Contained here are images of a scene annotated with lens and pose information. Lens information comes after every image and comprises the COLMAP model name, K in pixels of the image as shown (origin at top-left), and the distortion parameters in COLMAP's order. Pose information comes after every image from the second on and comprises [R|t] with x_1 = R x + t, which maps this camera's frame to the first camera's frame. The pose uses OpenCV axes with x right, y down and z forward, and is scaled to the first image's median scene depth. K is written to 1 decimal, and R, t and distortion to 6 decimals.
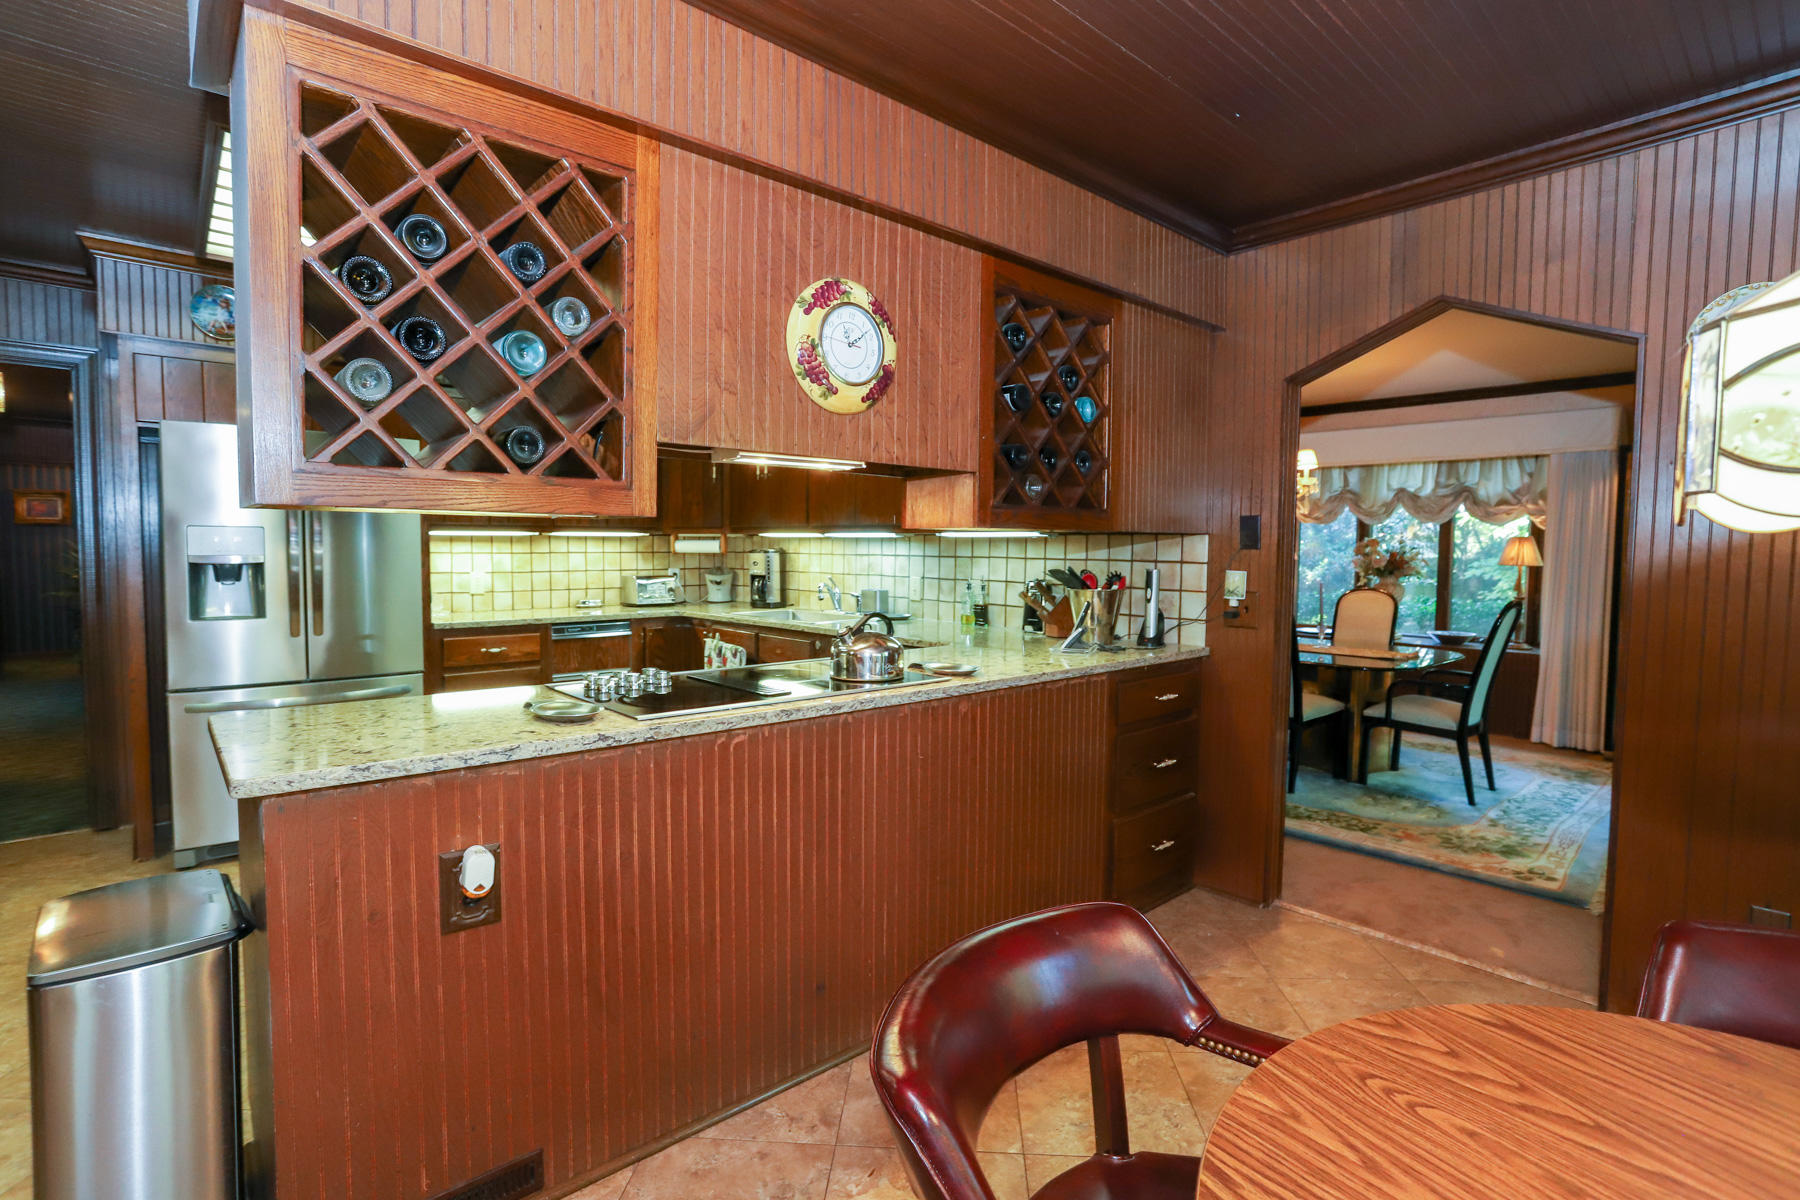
lens RADIAL K [[869.3, 0, 906.2], [0, 869.3, 598.7], [0, 0, 1]] dist [-0.052913, 0.026257]
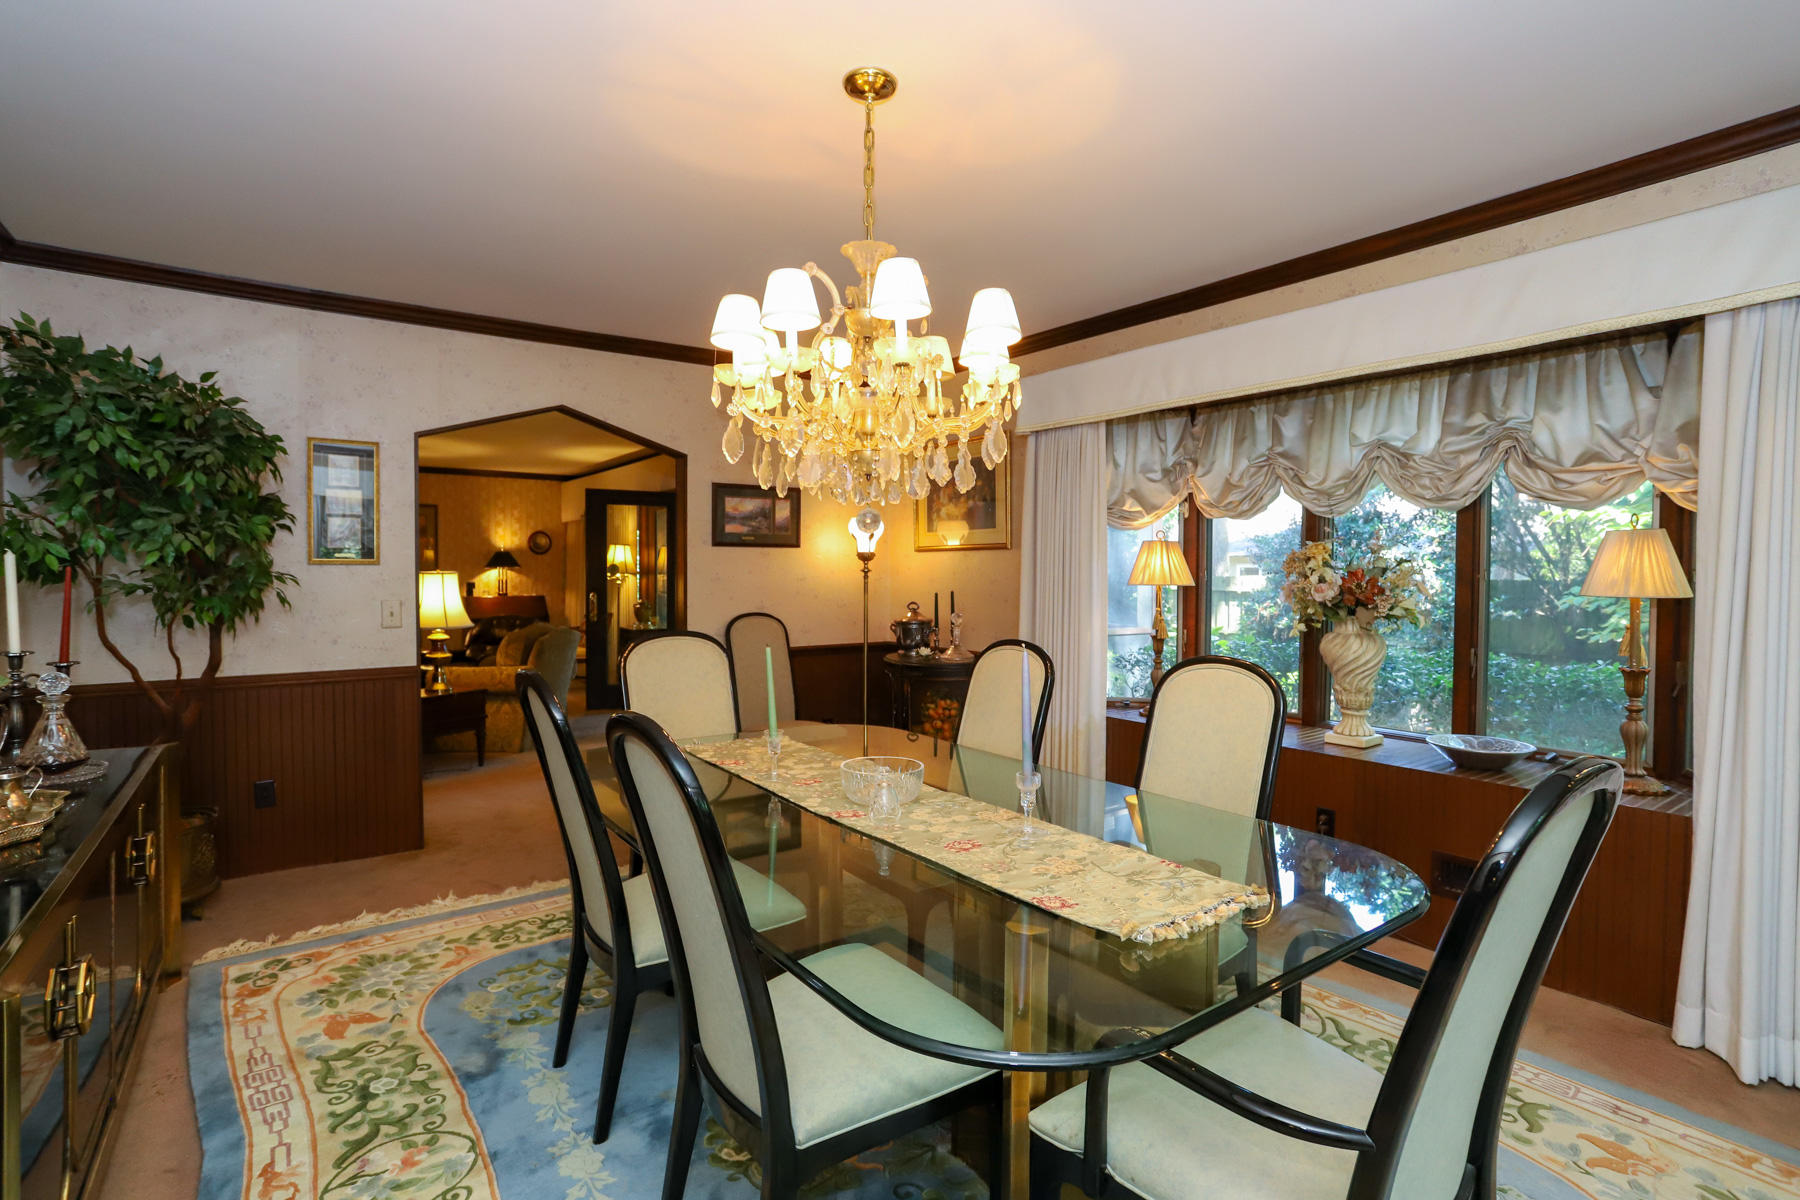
lens RADIAL K [[869.3, 0, 906.0], [0, 869.3, 590.7], [0, 0, 1]] dist [-0.052913, 0.026257]
pose [[0.995436, 0.000062, -0.095432, 0.426783], [-0.003542, 0.999335, -0.036291, -0.028131], [0.095366, 0.036463, 0.994774, 0.581490]]
